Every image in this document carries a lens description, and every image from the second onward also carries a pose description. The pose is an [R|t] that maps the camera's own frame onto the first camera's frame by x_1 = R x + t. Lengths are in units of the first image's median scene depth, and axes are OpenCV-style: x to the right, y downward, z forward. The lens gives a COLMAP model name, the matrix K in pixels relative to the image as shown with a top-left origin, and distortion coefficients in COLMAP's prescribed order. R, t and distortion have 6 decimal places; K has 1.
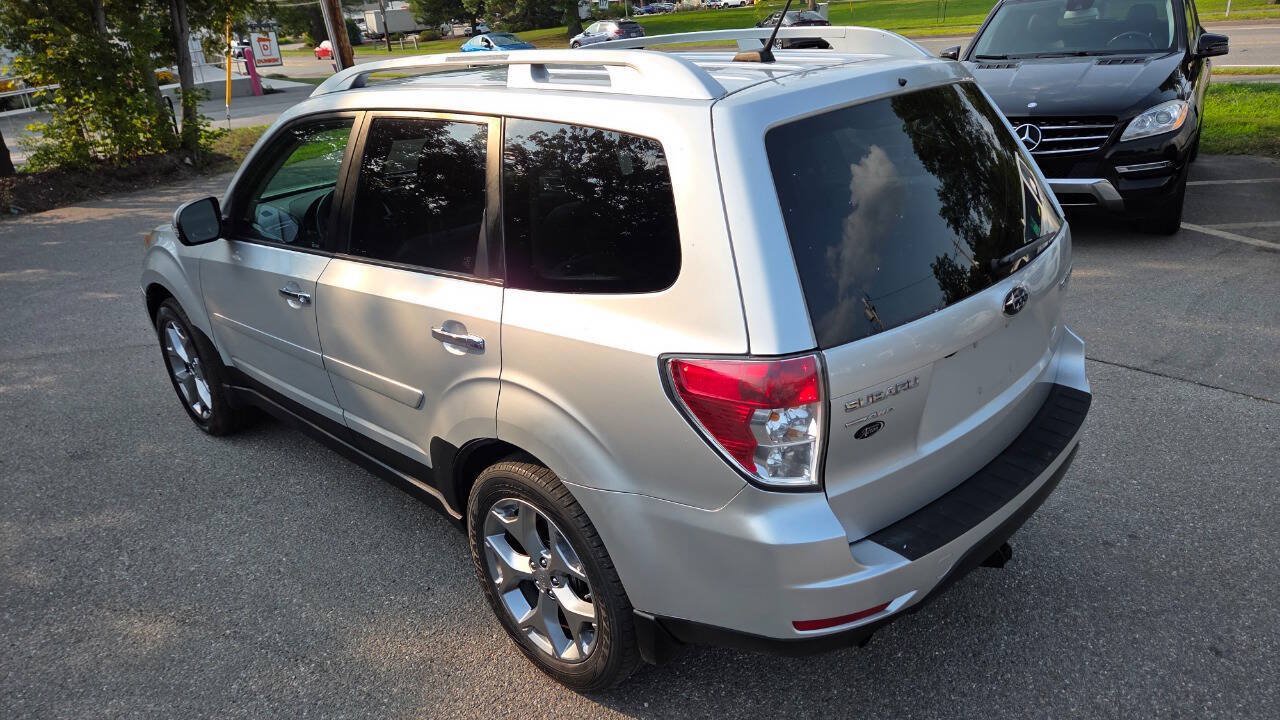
lens RADIAL K [[852.3, 0, 642.3], [0, 852.3, 368.1], [0, 0, 1]] dist [0.075434, -0.070639]
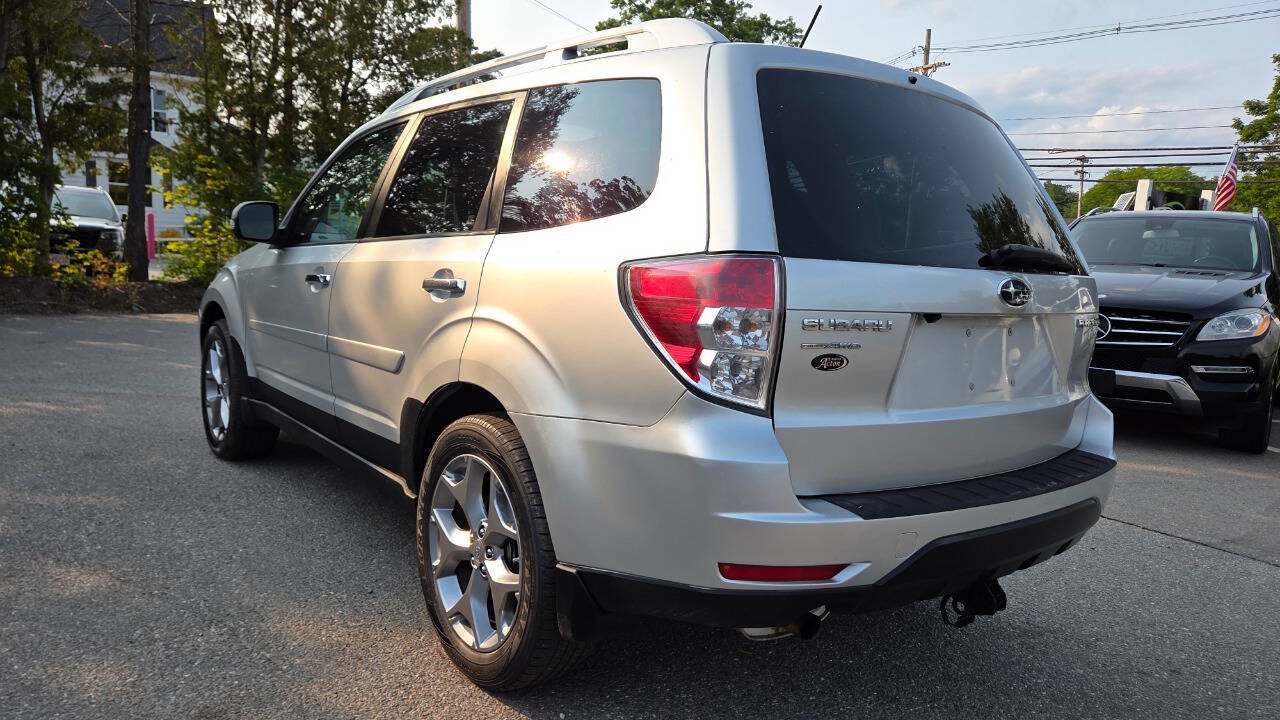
lens RADIAL K [[856.2, 0, 634.4], [0, 856.2, 368.6], [0, 0, 1]] dist [0.074817, -0.078110]
pose [[0.983446, 0.139209, -0.115994, 0.121354], [-0.164642, 0.953842, -0.251155, 0.250212], [0.075676, 0.266095, 0.960972, 0.073656]]
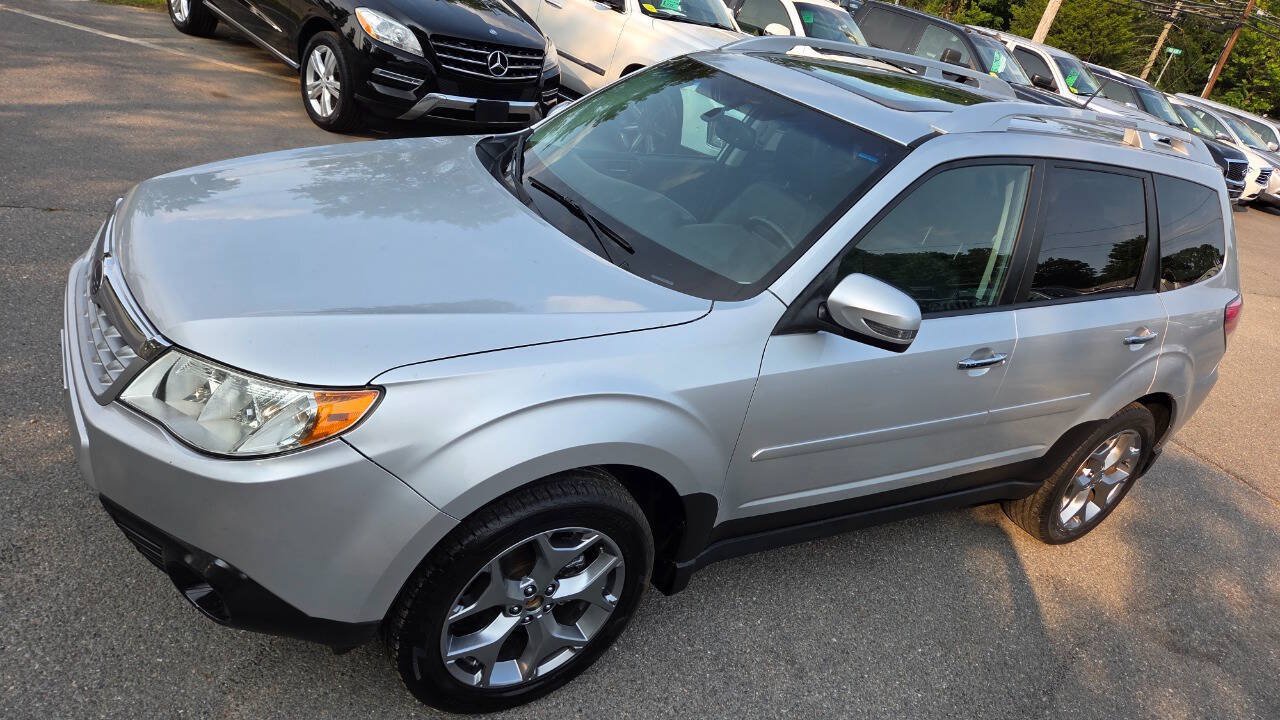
lens RADIAL K [[848.7, 0, 640.0], [0, 848.7, 360.0], [0, 0, 1]] dist [0.069207, -0.059418]
pose [[0.212252, -0.310215, 0.926669, -1.523949], [0.128933, 0.948875, 0.288117, -0.457434], [-0.968672, 0.058325, 0.241398, 1.322949]]
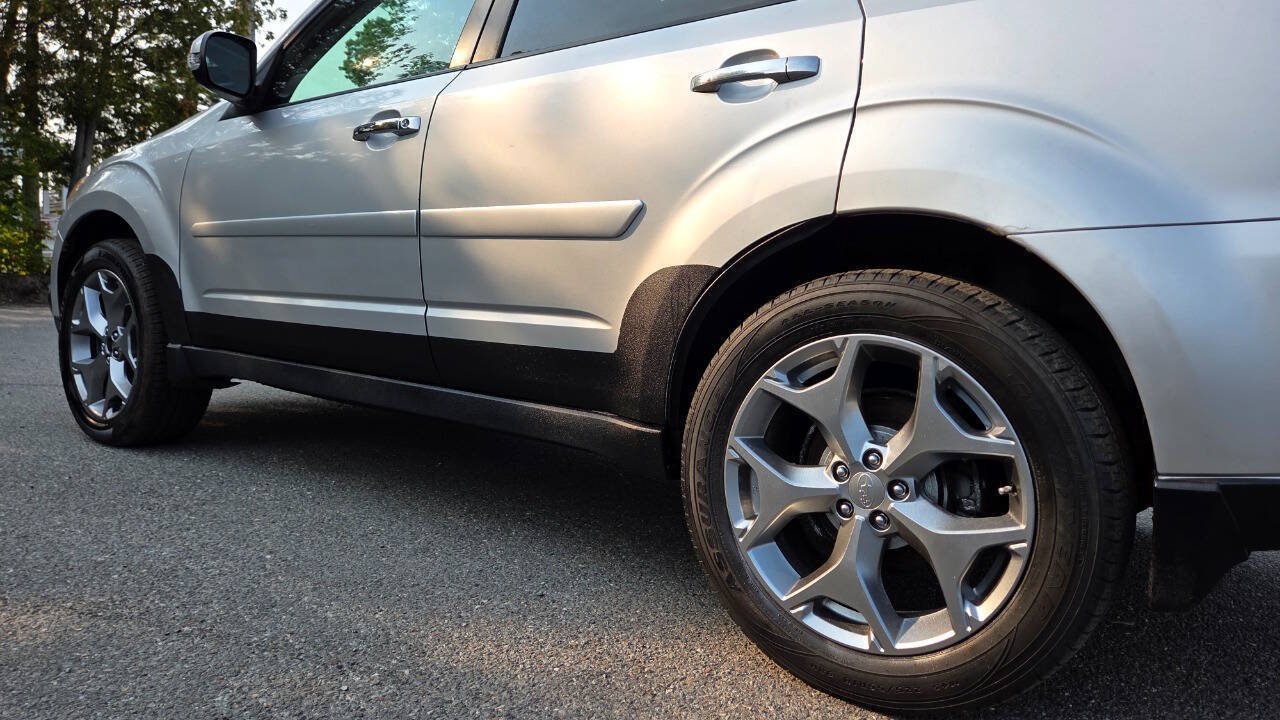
lens RADIAL K [[866.6, 0, 637.6], [0, 866.6, 354.2], [0, 0, 1]] dist [0.090054, -0.100070]
pose [[0.983230, 0.110536, 0.145052, -0.337732], [-0.060173, 0.947469, -0.314137, 0.331378], [-0.172156, 0.300141, 0.938231, 0.439895]]
